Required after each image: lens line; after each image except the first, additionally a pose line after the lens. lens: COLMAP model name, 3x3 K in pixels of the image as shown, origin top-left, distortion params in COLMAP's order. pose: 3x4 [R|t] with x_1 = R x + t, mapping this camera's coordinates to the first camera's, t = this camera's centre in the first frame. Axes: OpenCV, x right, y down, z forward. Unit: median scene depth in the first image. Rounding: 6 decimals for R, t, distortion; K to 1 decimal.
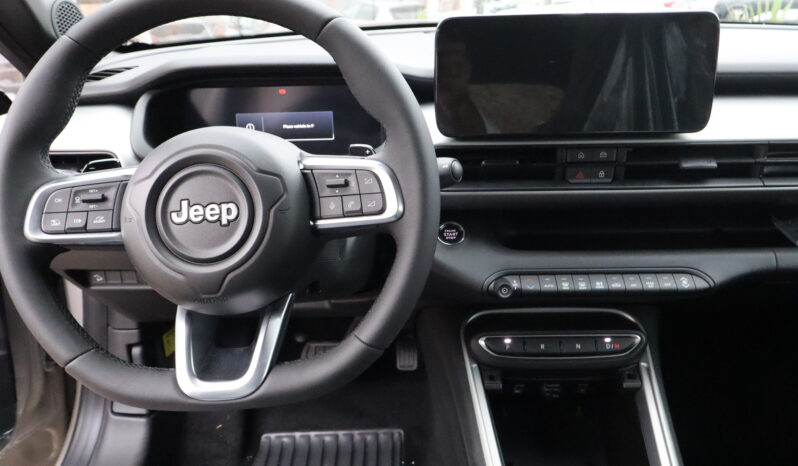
lens RADIAL K [[621.3, 0, 399.0], [0, 621.3, 233.0], [0, 0, 1]] dist [-0.003982, 0.002436]
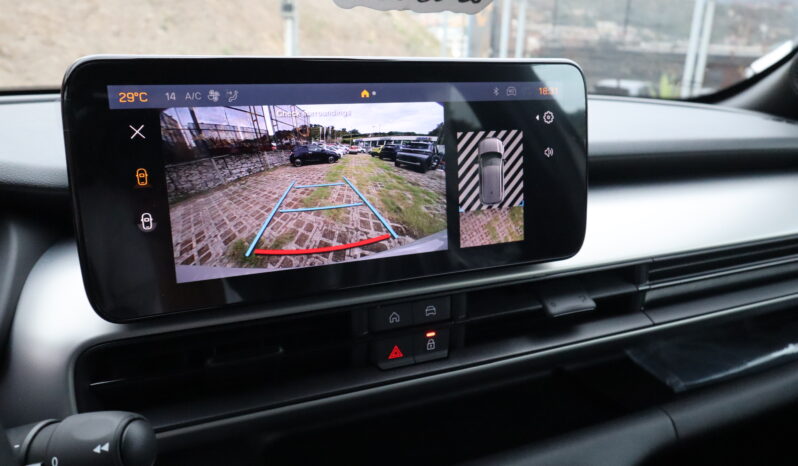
lens RADIAL K [[621.3, 0, 399.0], [0, 621.3, 233.0], [0, 0, 1]] dist [-0.003982, 0.002436]
pose [[0.905483, -0.083815, 0.416023, 0.077186], [0.139819, 0.984489, -0.105977, -0.137950], [-0.400687, 0.154128, 0.903158, 0.492937]]
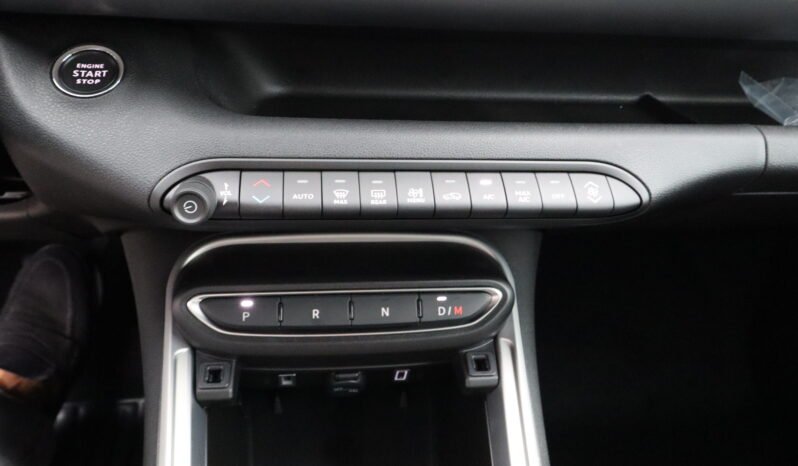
lens RADIAL K [[621.3, 0, 399.0], [0, 621.3, 233.0], [0, 0, 1]] dist [-0.003982, 0.002436]
pose [[0.986107, 0.002480, 0.166092, 0.237152], [-0.029198, 0.986909, 0.158614, 0.039123], [-0.163524, -0.161260, 0.973270, 0.560806]]
